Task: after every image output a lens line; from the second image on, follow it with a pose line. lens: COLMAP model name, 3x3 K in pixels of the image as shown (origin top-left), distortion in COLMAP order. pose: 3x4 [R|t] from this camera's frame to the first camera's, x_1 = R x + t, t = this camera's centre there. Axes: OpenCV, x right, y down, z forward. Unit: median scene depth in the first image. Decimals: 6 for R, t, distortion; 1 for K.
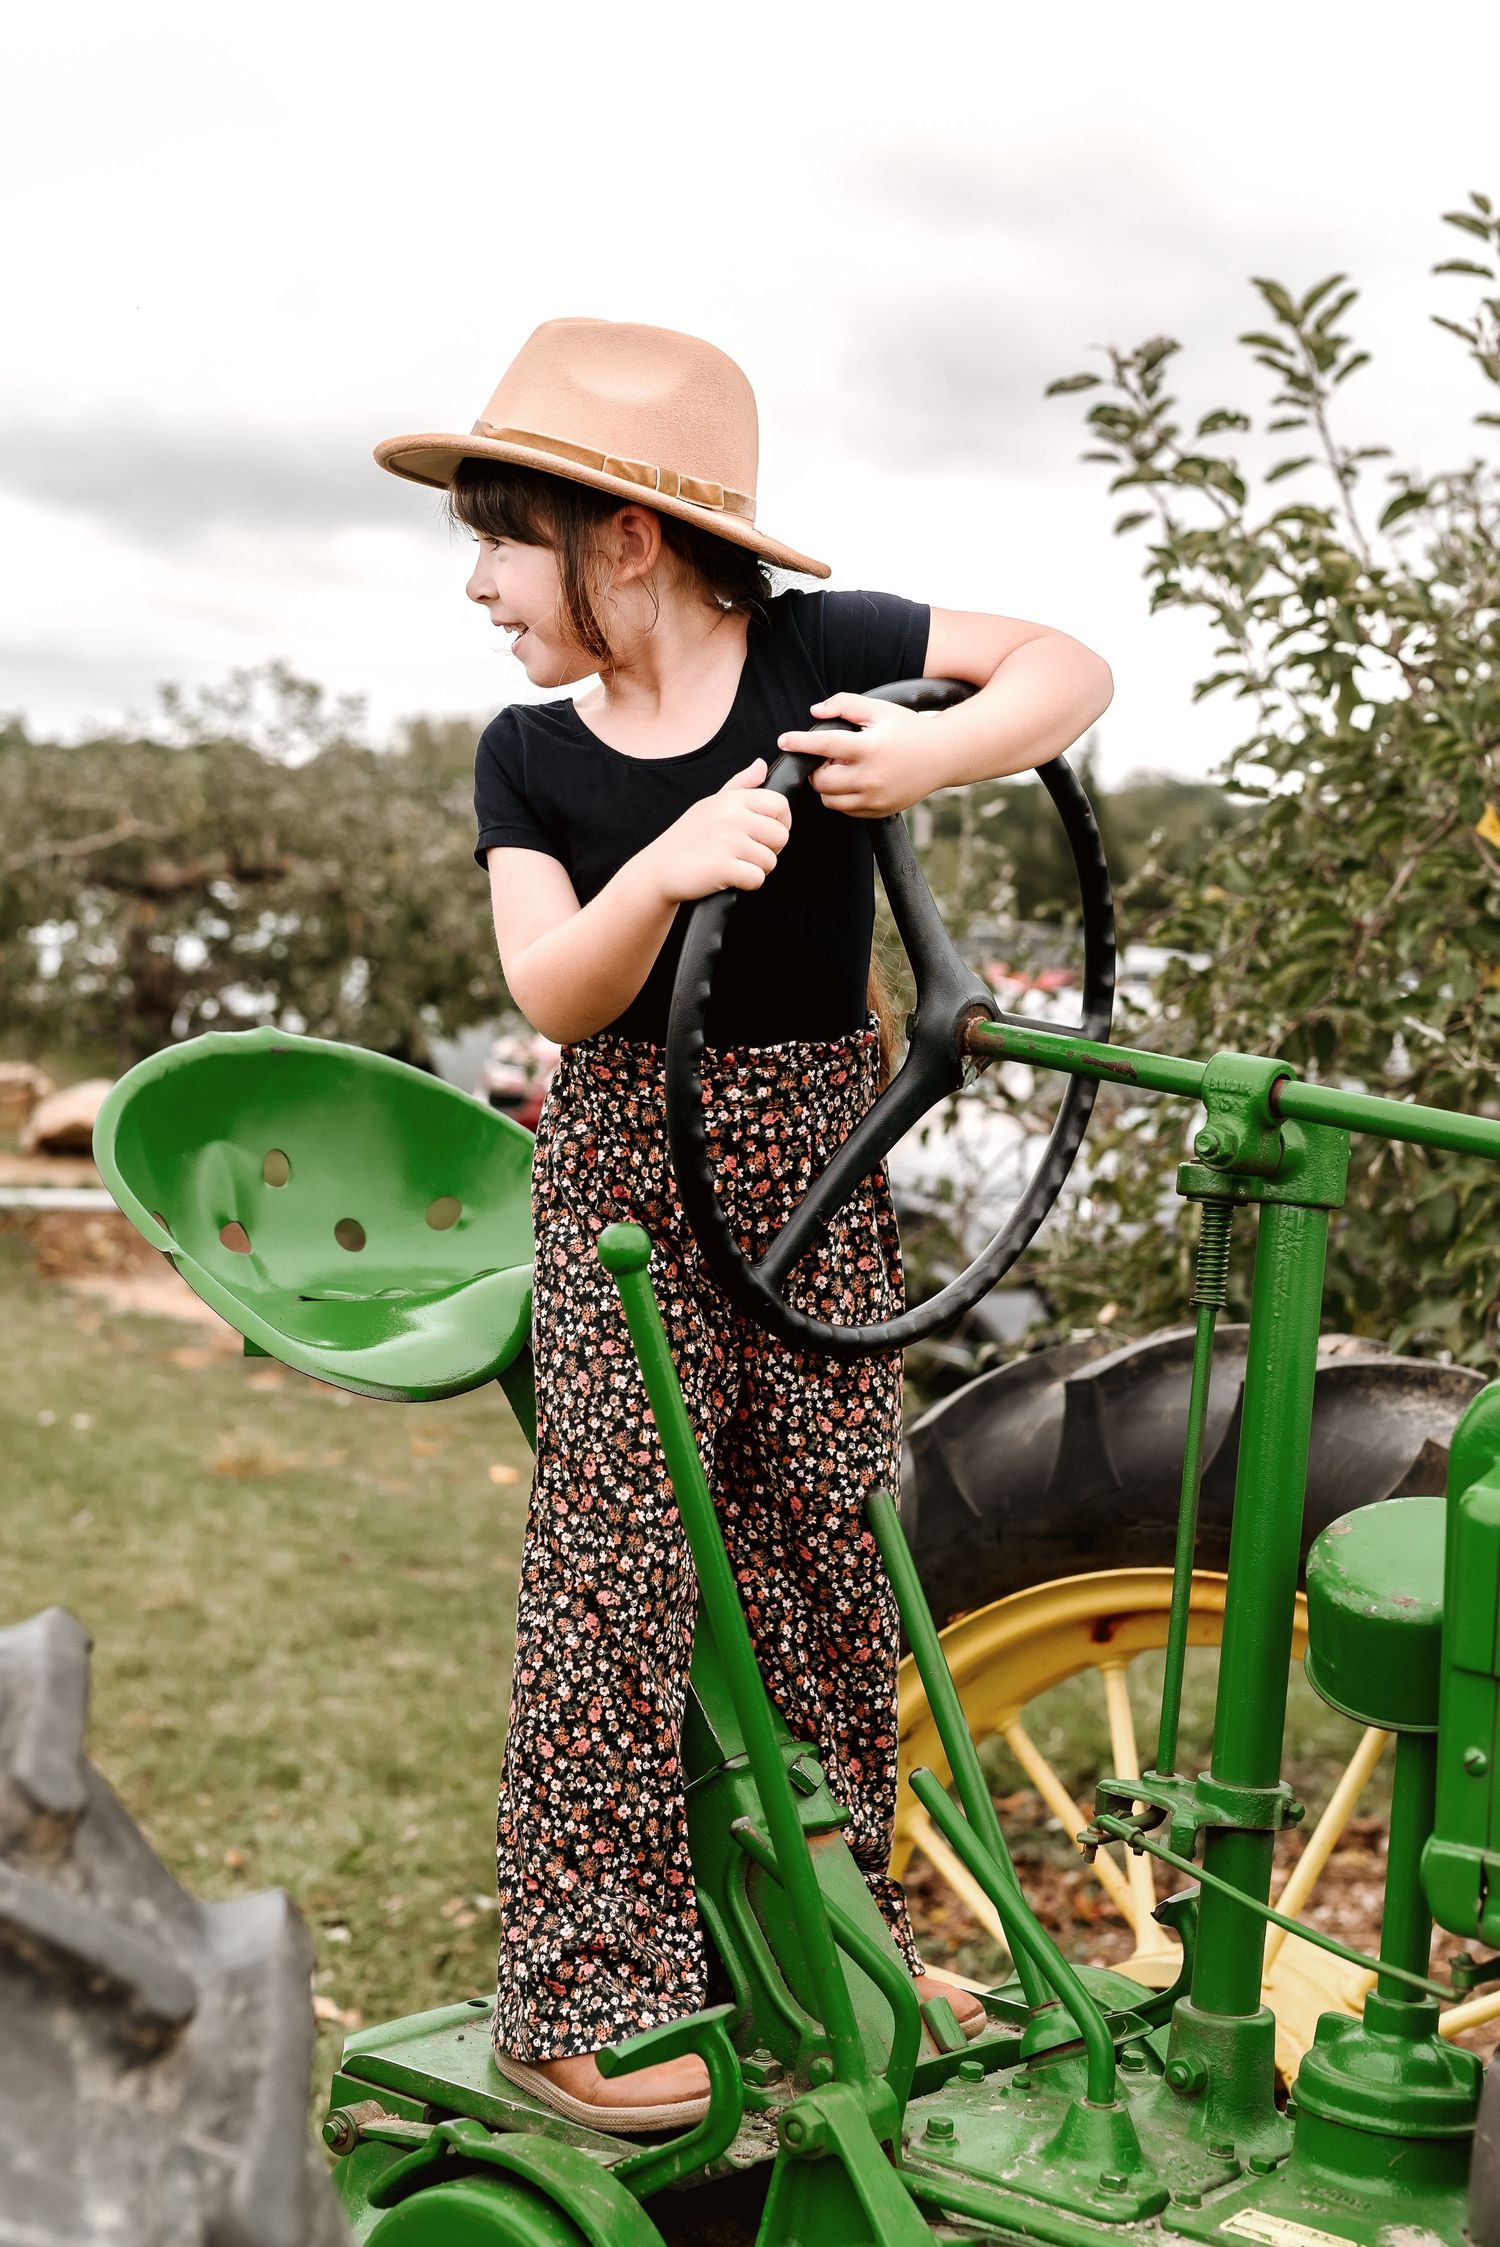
lens RADIAL K [[3167.3, 0, 769.6], [0, 3167.3, 1127.5], [0, 0, 1]] dist [-0.009579, -0.026623]
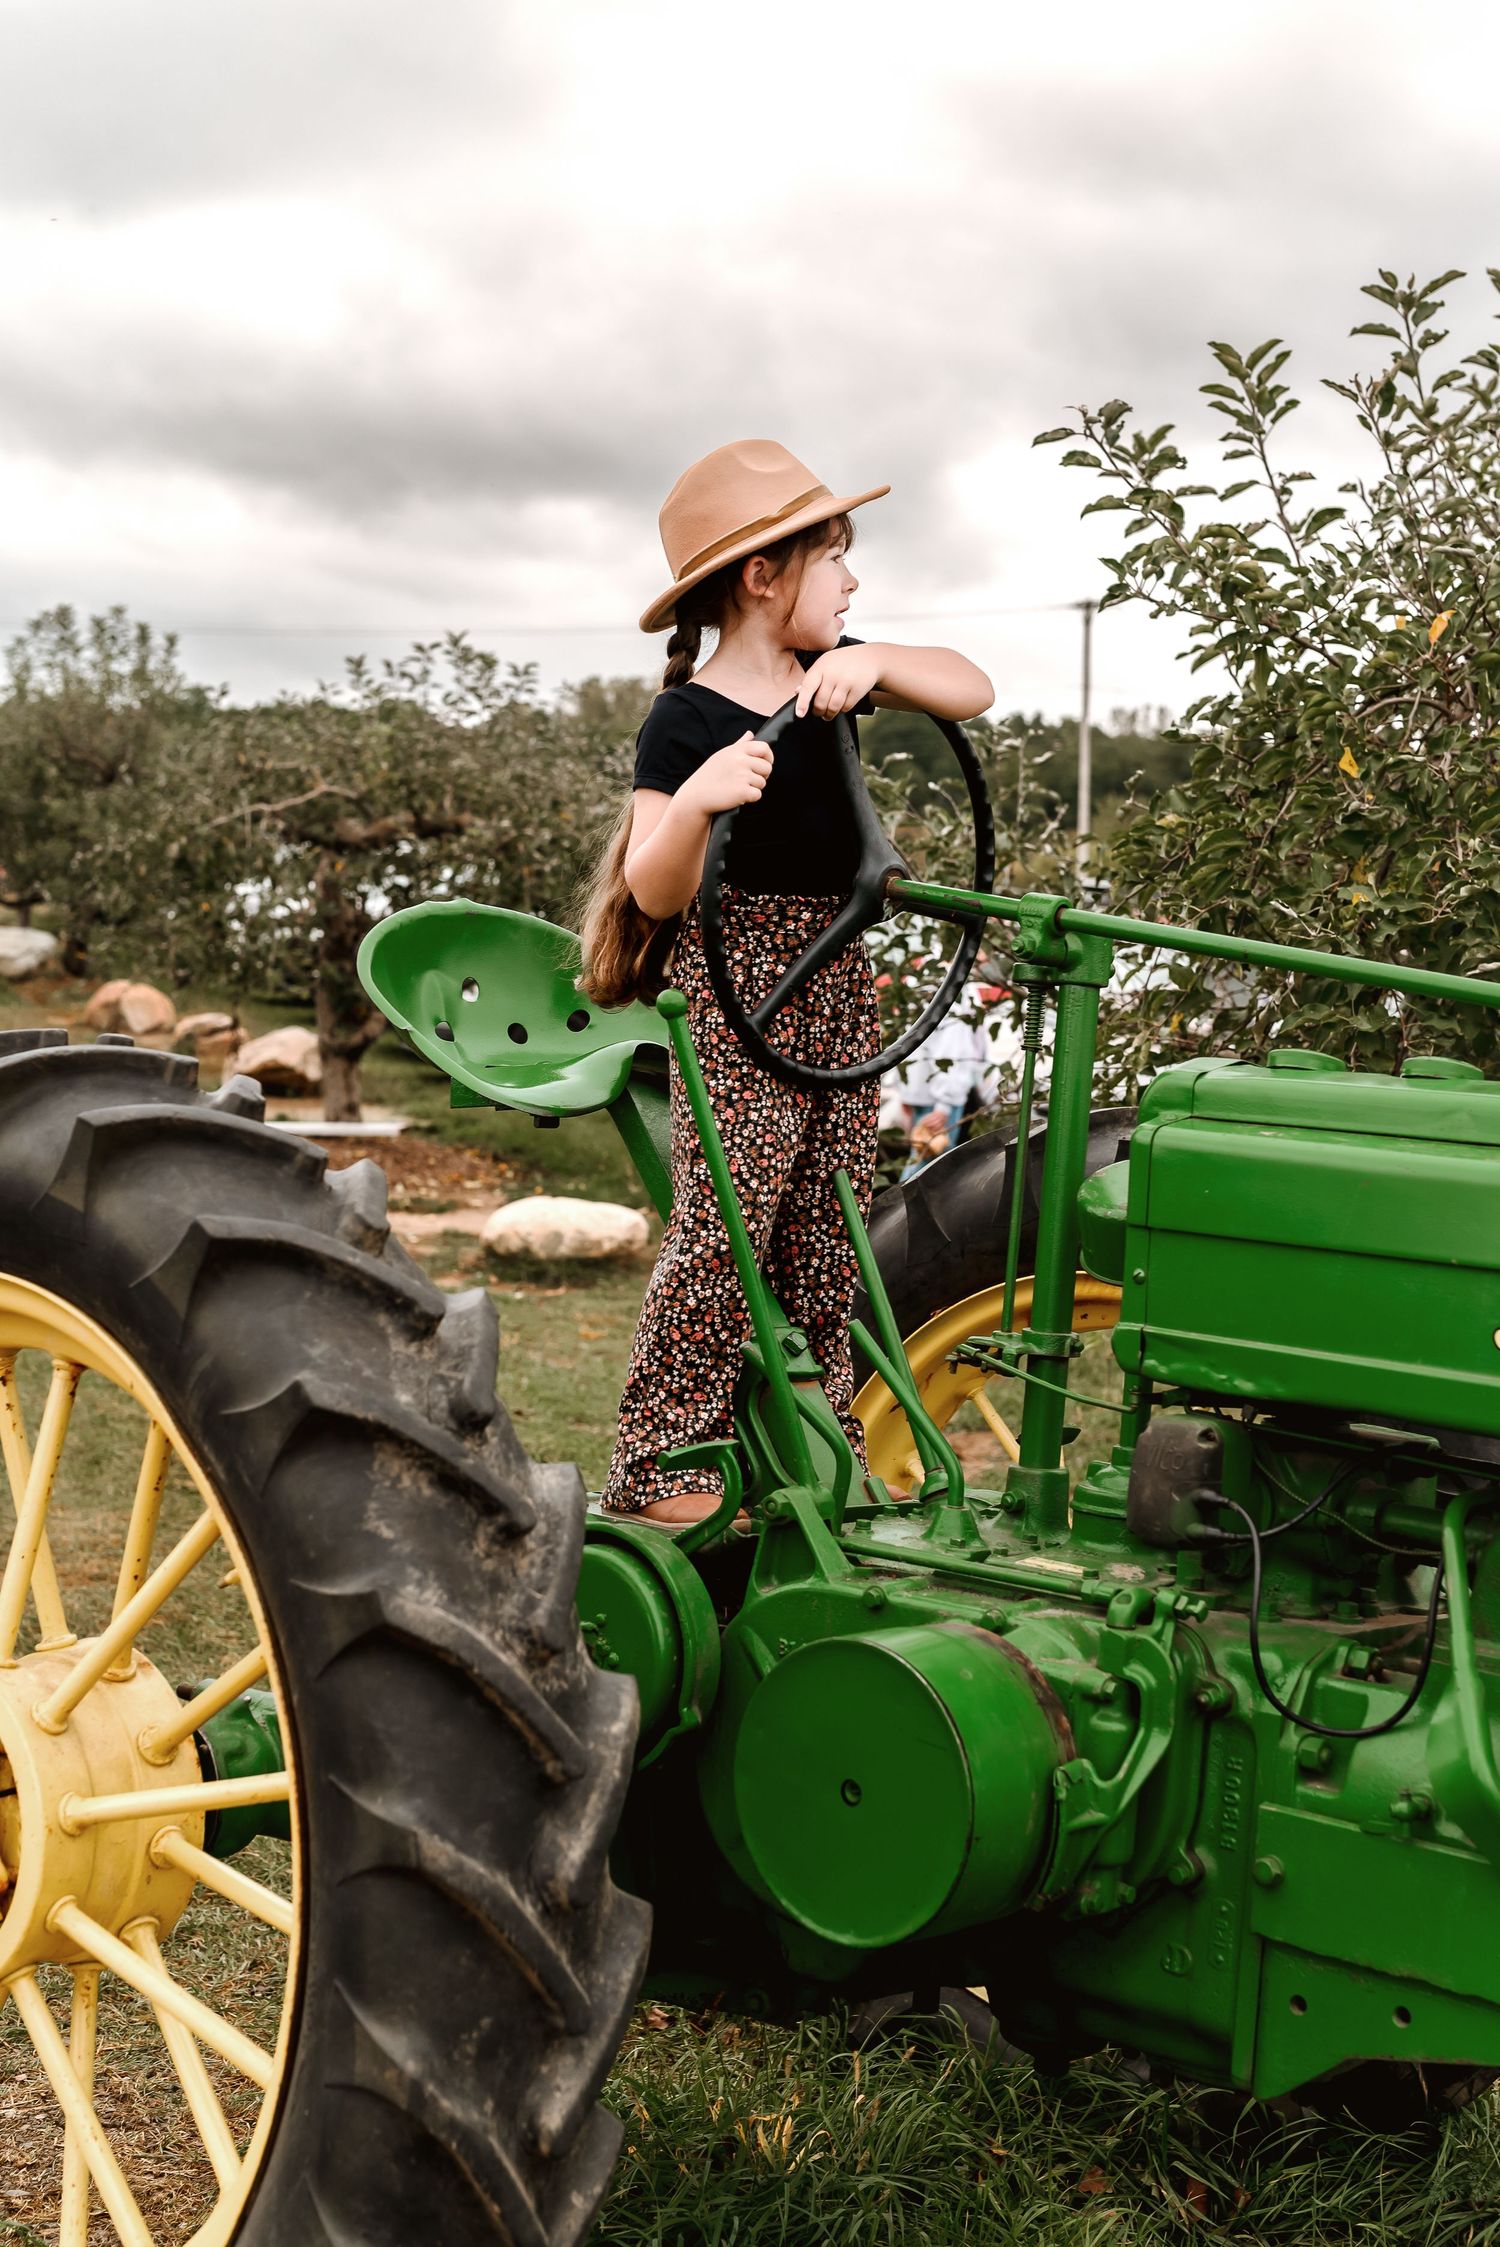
lens RADIAL K [[3184.3, 0, 750.0], [0, 3184.3, 1123.5], [0, 0, 1]] dist [0.011950, -0.068302]
pose [[0.998104, -0.005446, -0.061307, 0.048881], [0.006097, 0.999927, 0.010440, 0.040239], [0.061246, -0.010794, 0.998064, -0.351573]]
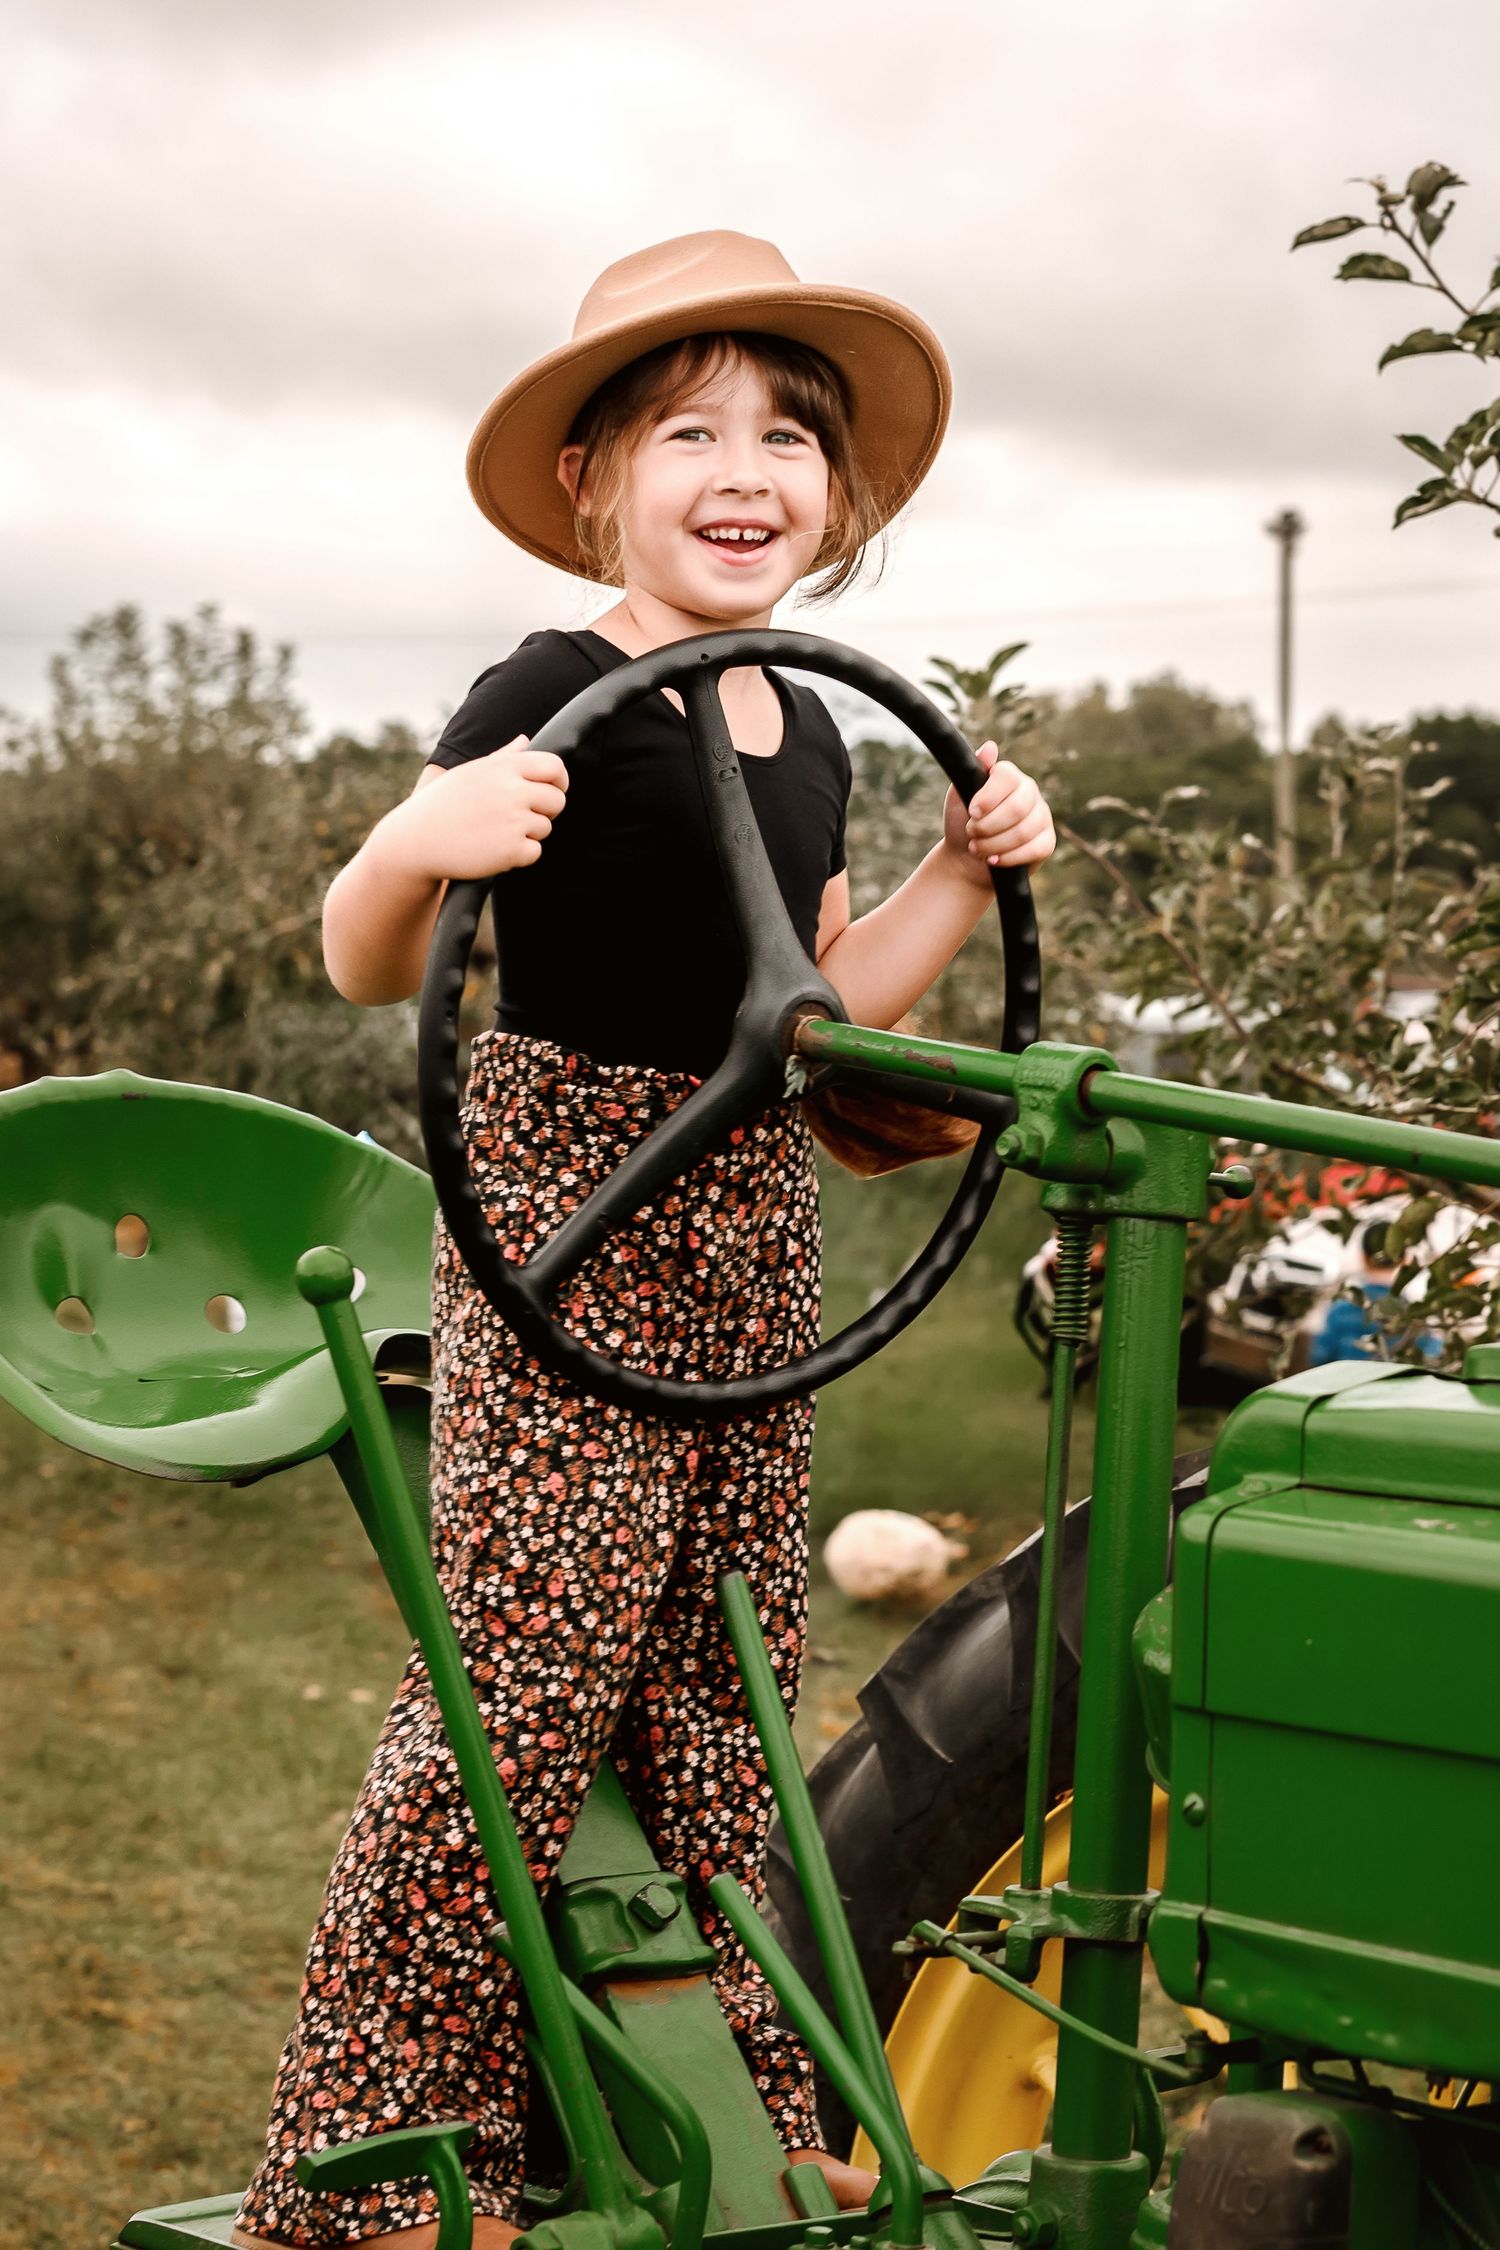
lens RADIAL K [[4769.6, 0, 875.0], [0, 4769.6, 1122.9], [0, 0, 1]] dist [-0.021256, 0.145401]
pose [[0.989803, -0.031778, -0.138852, 0.140579], [0.026502, 0.998861, -0.039689, 0.024697], [0.139955, 0.035604, 0.989518, -0.153250]]
